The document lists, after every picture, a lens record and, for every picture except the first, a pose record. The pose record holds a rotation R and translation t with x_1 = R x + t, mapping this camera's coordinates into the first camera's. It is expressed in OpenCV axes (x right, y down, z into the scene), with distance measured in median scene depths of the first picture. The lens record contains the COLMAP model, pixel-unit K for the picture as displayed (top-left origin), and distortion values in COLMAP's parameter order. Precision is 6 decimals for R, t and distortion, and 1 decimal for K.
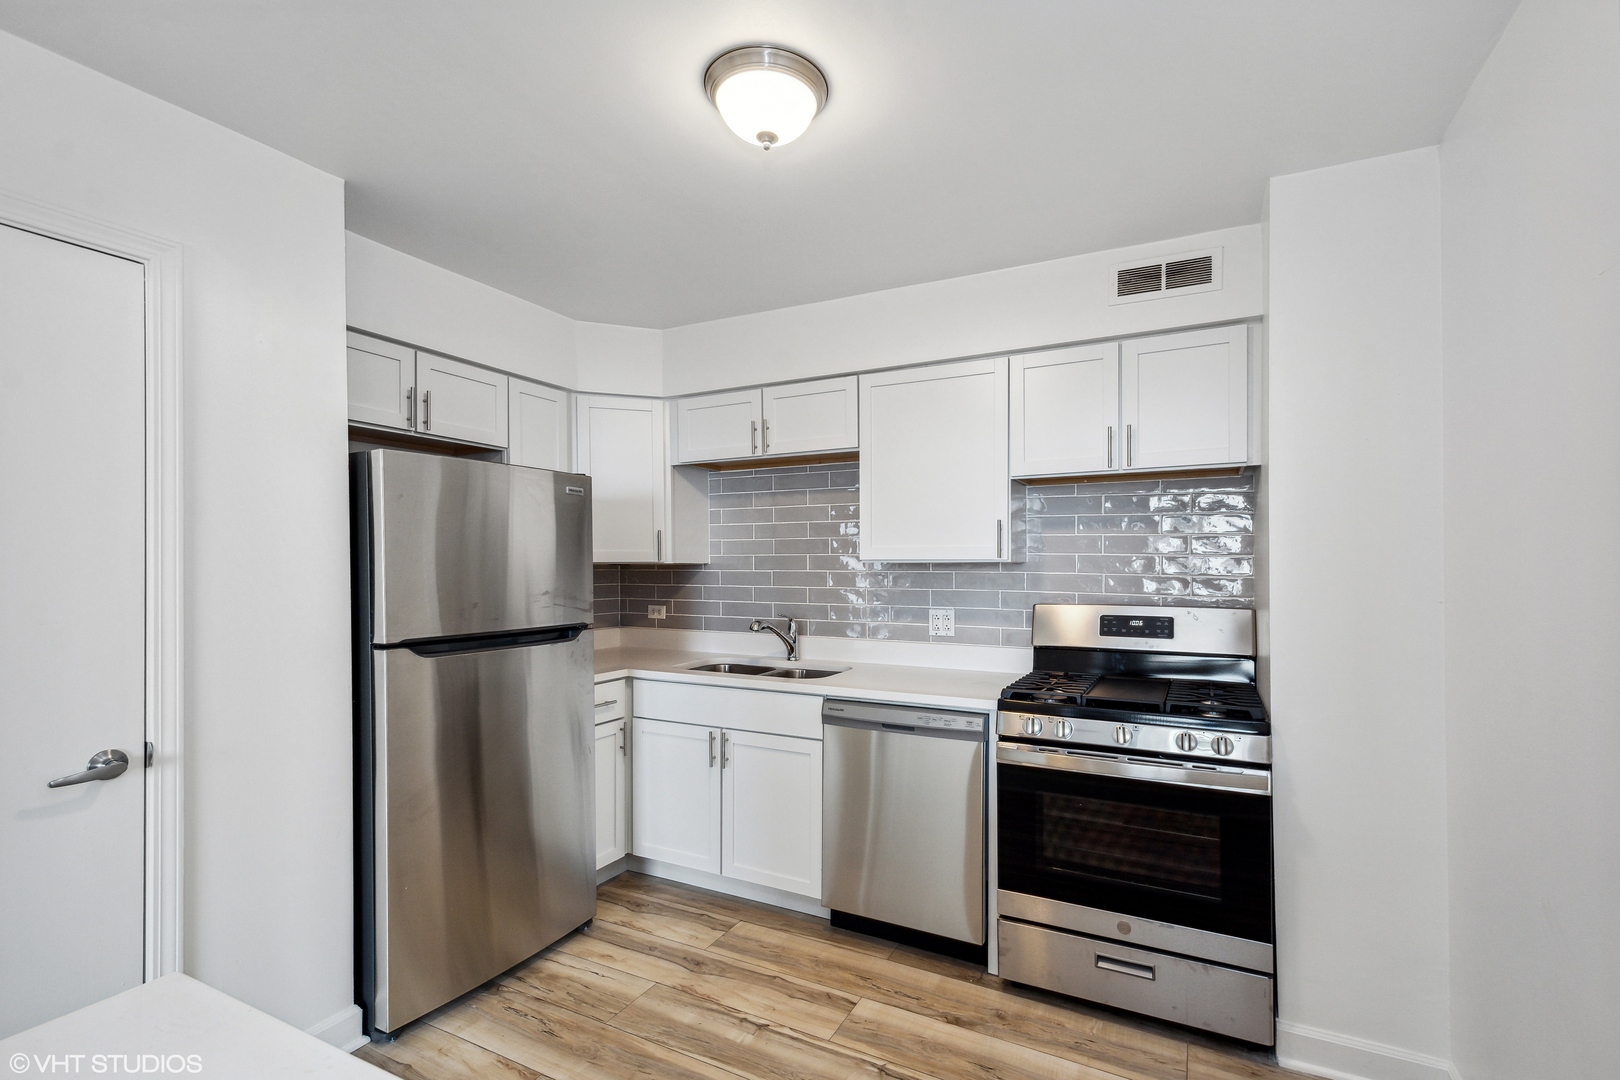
lens RADIAL K [[700.5, 0, 876.0], [0, 700.5, 565.4], [0, 0, 1]] dist [0.001506, 0.000321]
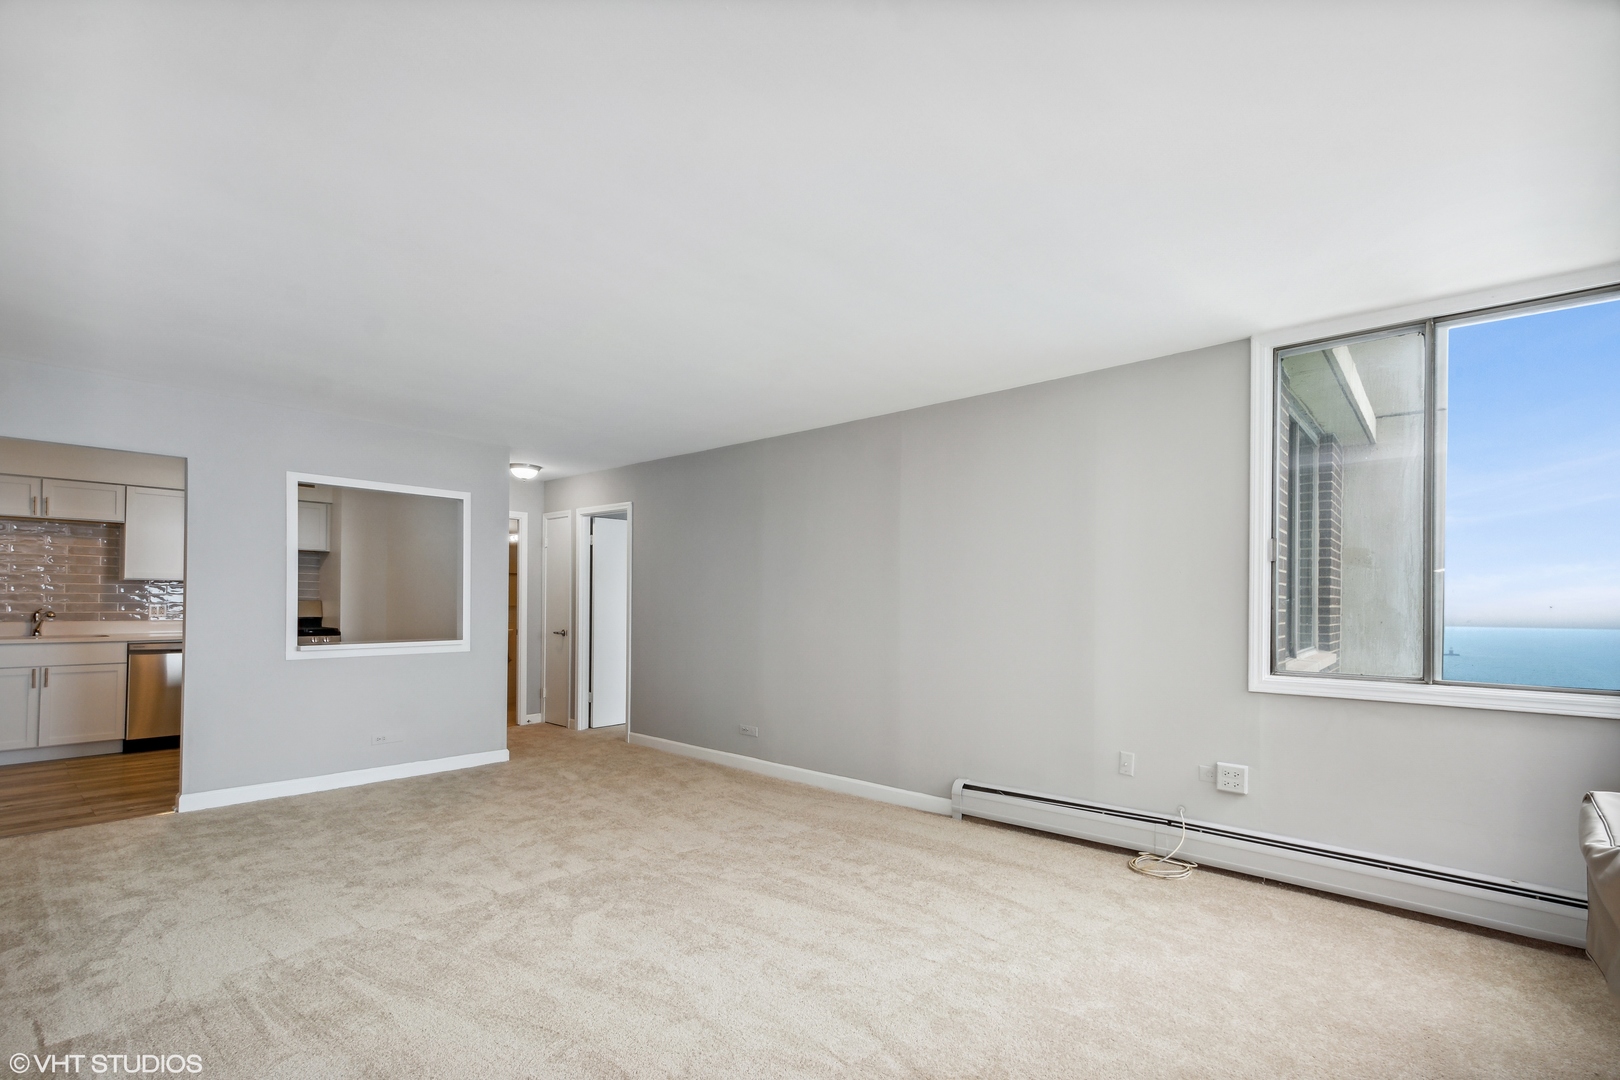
lens RADIAL K [[729.5, 0, 812.6], [0, 729.5, 589.8], [0, 0, 1]] dist [0.001690, 0.000171]
pose [[0.268357, 0.015435, 0.963196, -1.809018], [-0.012279, 0.999845, -0.012601, 0.032953], [-0.963241, -0.008445, 0.268504, -1.743489]]
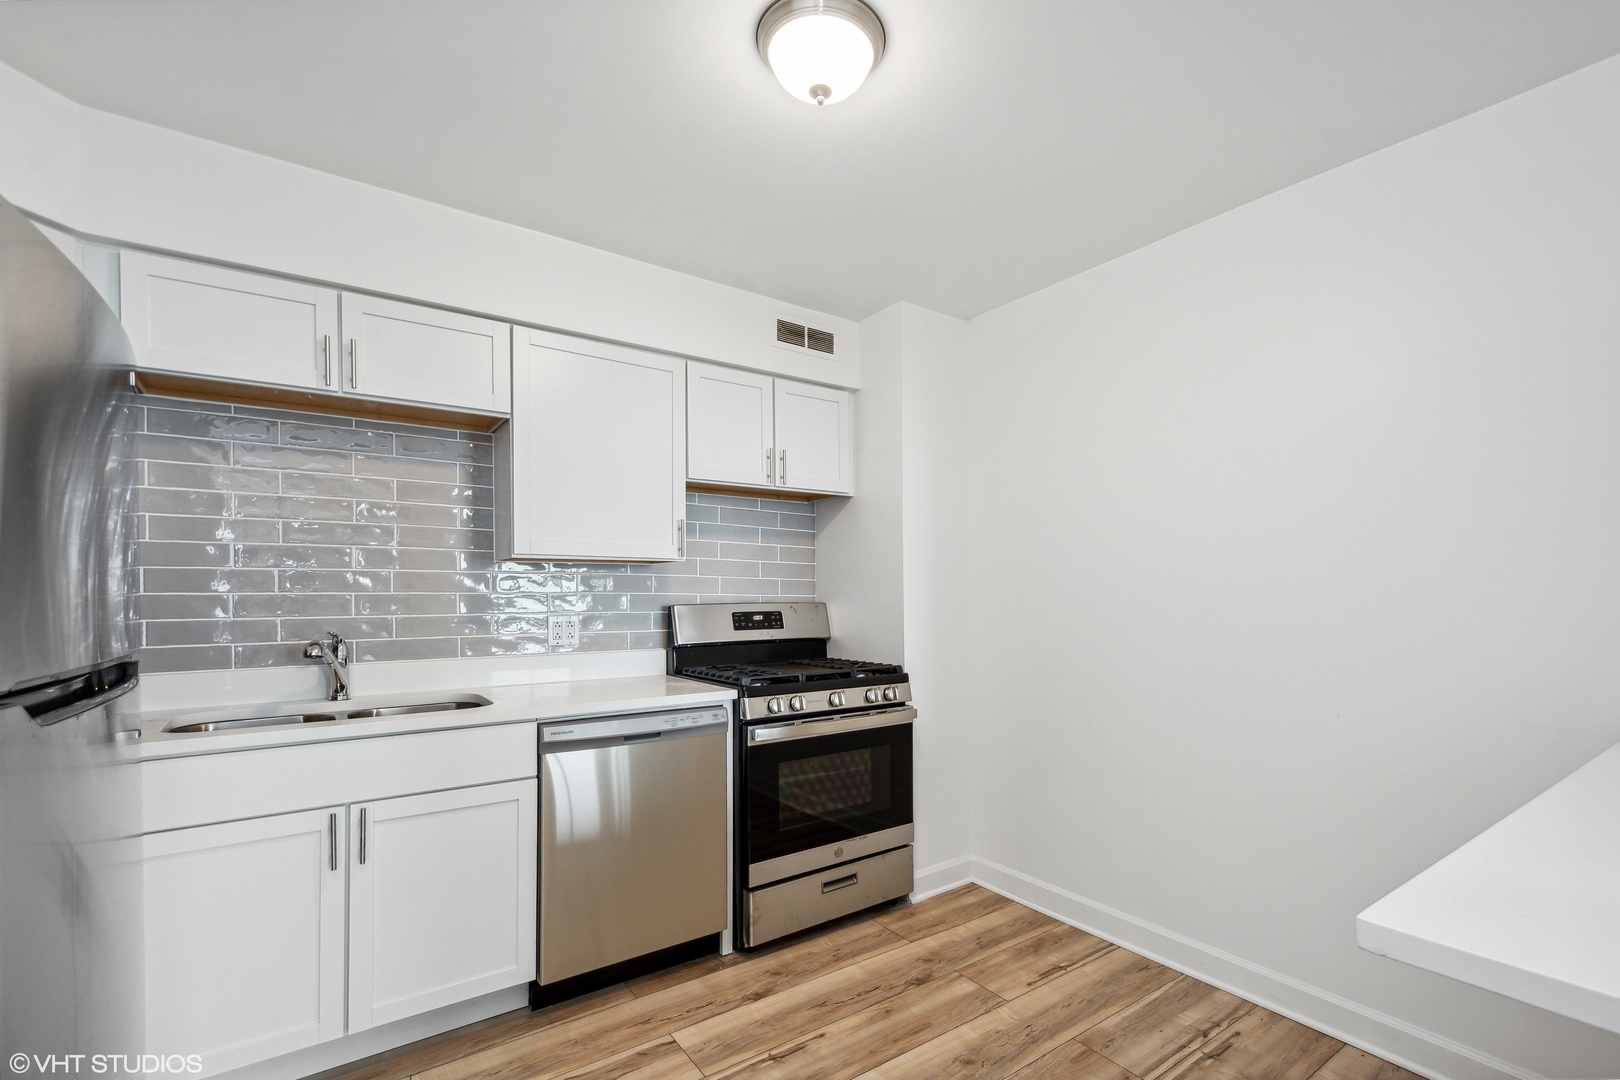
lens RADIAL K [[705.0, 0, 807.8], [0, 705.0, 595.0], [0, 0, 1]] dist [0.000603, 0.000226]
pose [[0.495162, -0.001040, 0.868800, -0.675468], [0.005745, 0.999981, -0.002077, 0.051438], [-0.868782, 0.006020, 0.495159, 0.369354]]
